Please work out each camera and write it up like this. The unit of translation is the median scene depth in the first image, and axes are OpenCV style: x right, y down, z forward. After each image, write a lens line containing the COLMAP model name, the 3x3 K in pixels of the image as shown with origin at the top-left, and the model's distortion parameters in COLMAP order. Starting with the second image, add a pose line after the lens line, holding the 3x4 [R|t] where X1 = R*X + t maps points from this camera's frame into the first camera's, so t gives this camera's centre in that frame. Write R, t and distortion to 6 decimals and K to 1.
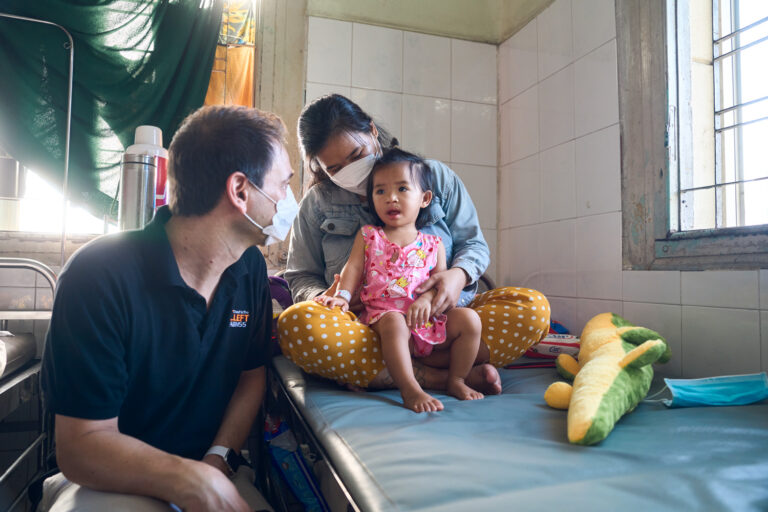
lens RADIAL K [[535.3, 0, 382.2], [0, 535.3, 239.9], [0, 0, 1]] dist [-0.152217, -0.000173]
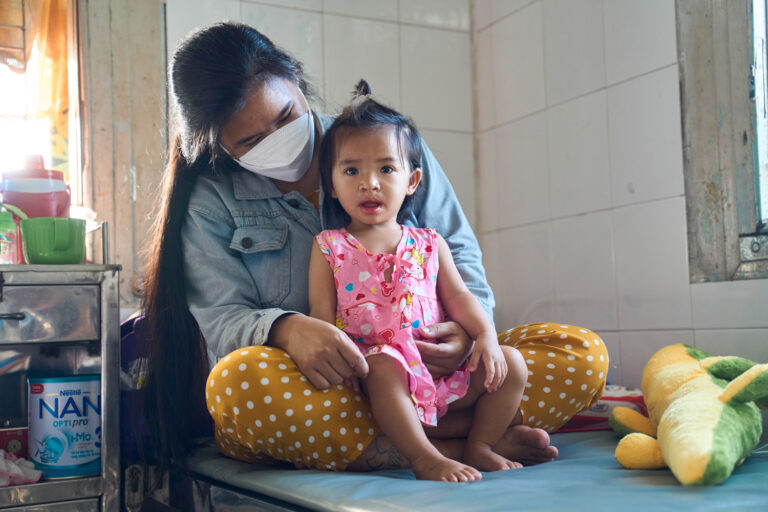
lens RADIAL K [[1071.4, 0, 384.0], [0, 1071.4, 256.0], [0, 0, 1]] dist [-0.018609, -0.084882]
pose [[0.973941, -0.033827, 0.224265, -0.246779], [0.038433, 0.999130, -0.016207, 0.032382], [-0.223522, 0.024404, 0.974393, -0.279193]]
